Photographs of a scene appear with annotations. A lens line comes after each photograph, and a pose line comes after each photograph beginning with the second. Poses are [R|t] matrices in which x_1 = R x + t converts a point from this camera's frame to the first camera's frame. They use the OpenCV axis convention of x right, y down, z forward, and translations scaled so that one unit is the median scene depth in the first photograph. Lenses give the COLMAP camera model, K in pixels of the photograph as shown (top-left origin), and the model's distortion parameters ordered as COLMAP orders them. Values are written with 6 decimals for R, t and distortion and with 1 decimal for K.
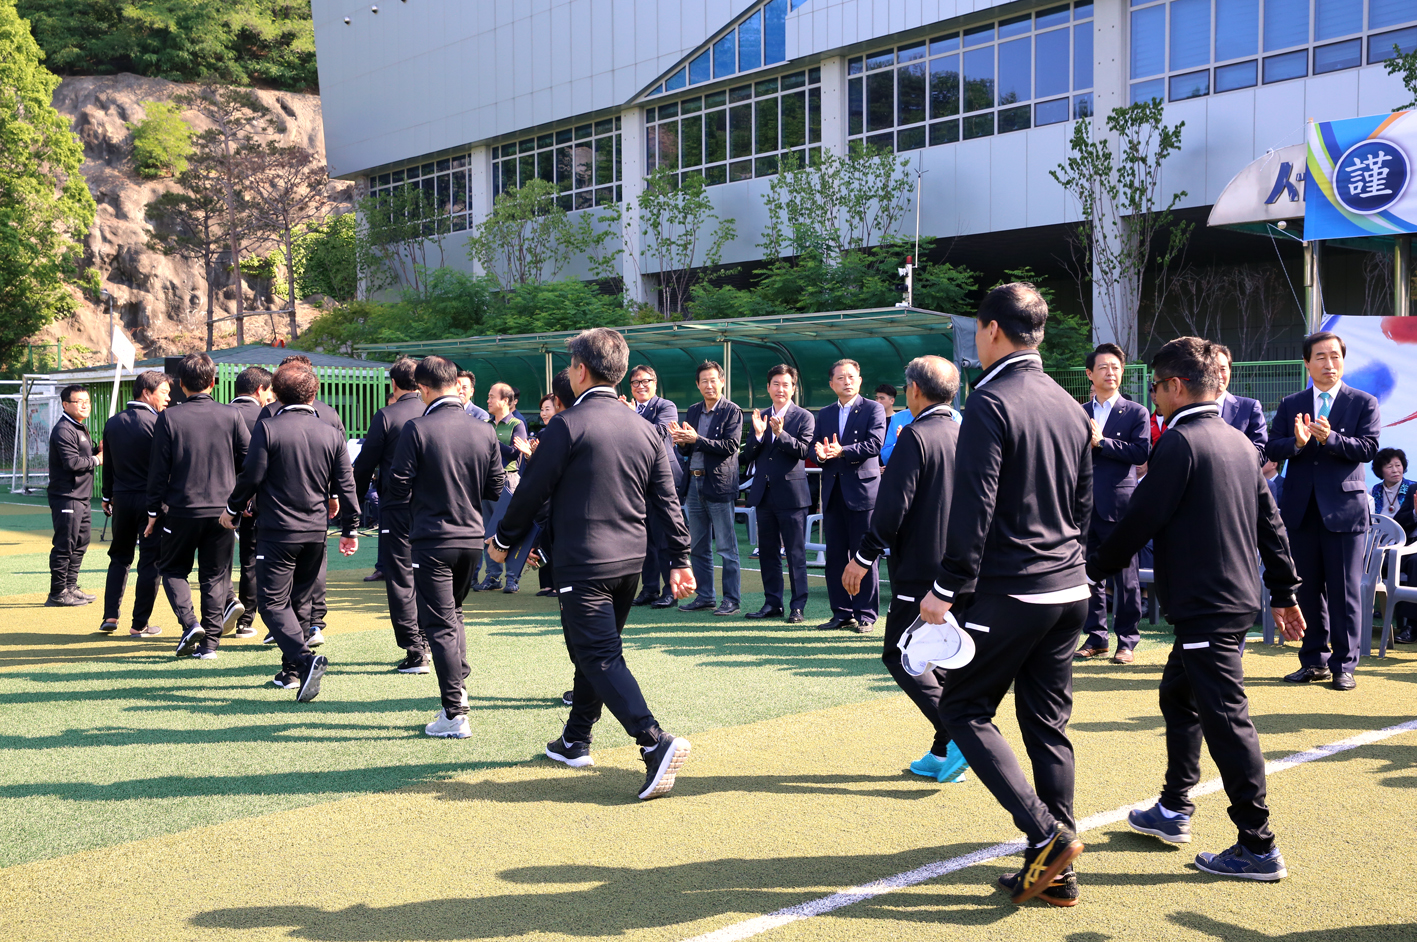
lens RADIAL K [[1617.1, 0, 709.4], [0, 1617.1, 464.7], [0, 0, 1]] dist [0.125926, 0.000000]
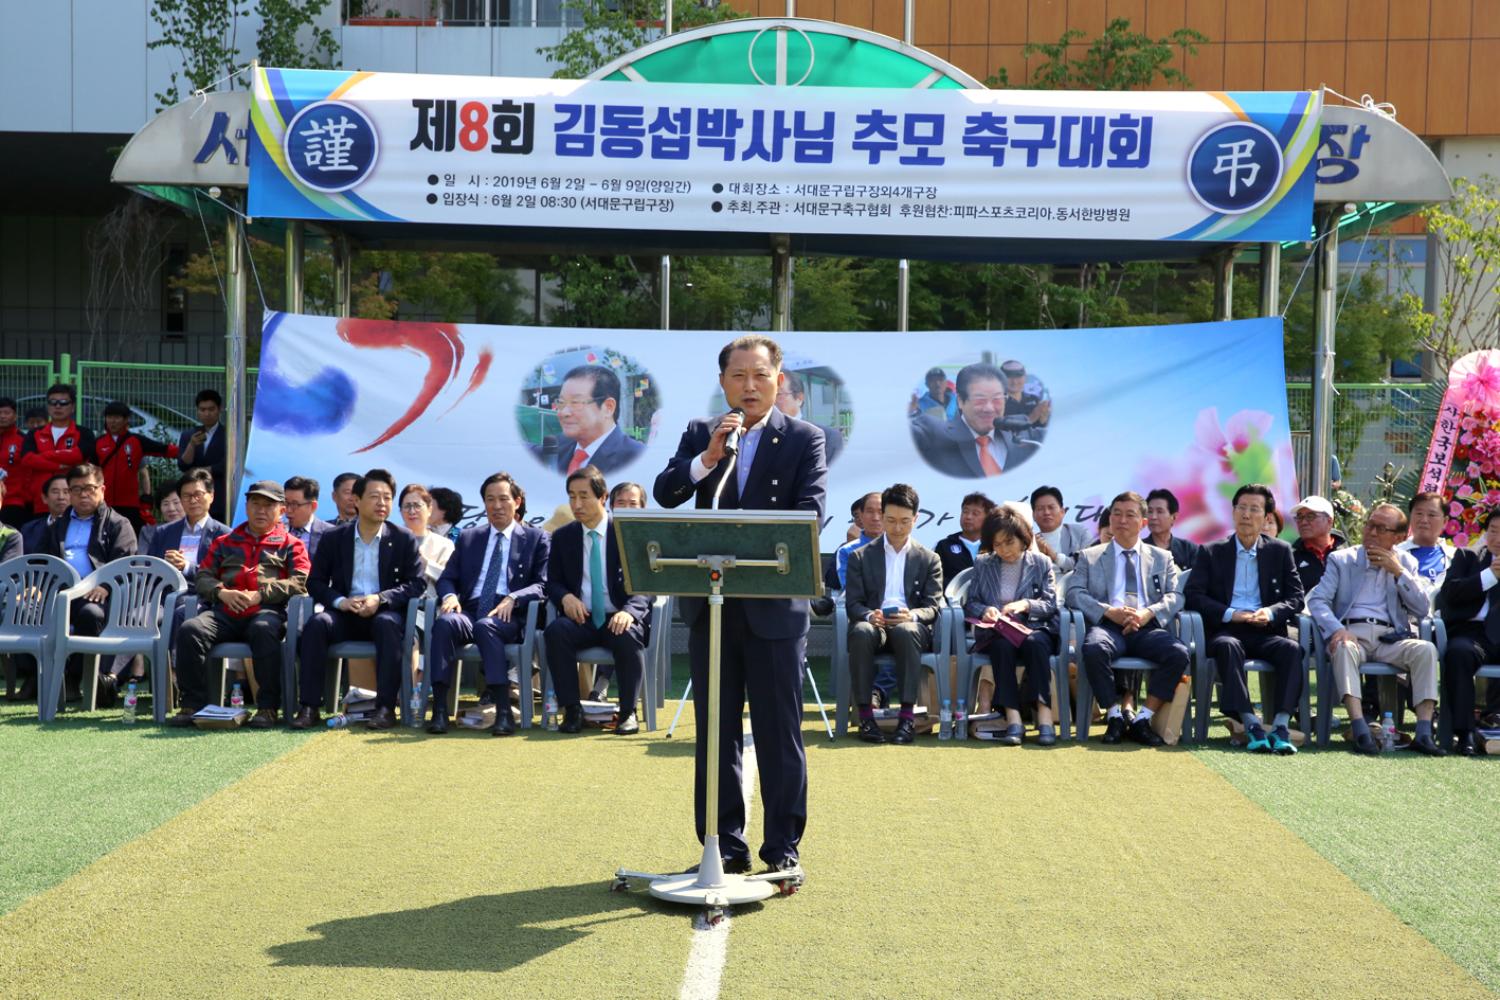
lens RADIAL K [[1906.6, 0, 743.5], [0, 1906.6, 464.5], [0, 0, 1]] dist [0.095958, 0.000000]
pose [[0.706391, 0.007903, 0.707778, -0.070278], [0.000255, 0.999935, -0.011420, -0.005494], [-0.707822, 0.008248, 0.706343, 0.122080]]
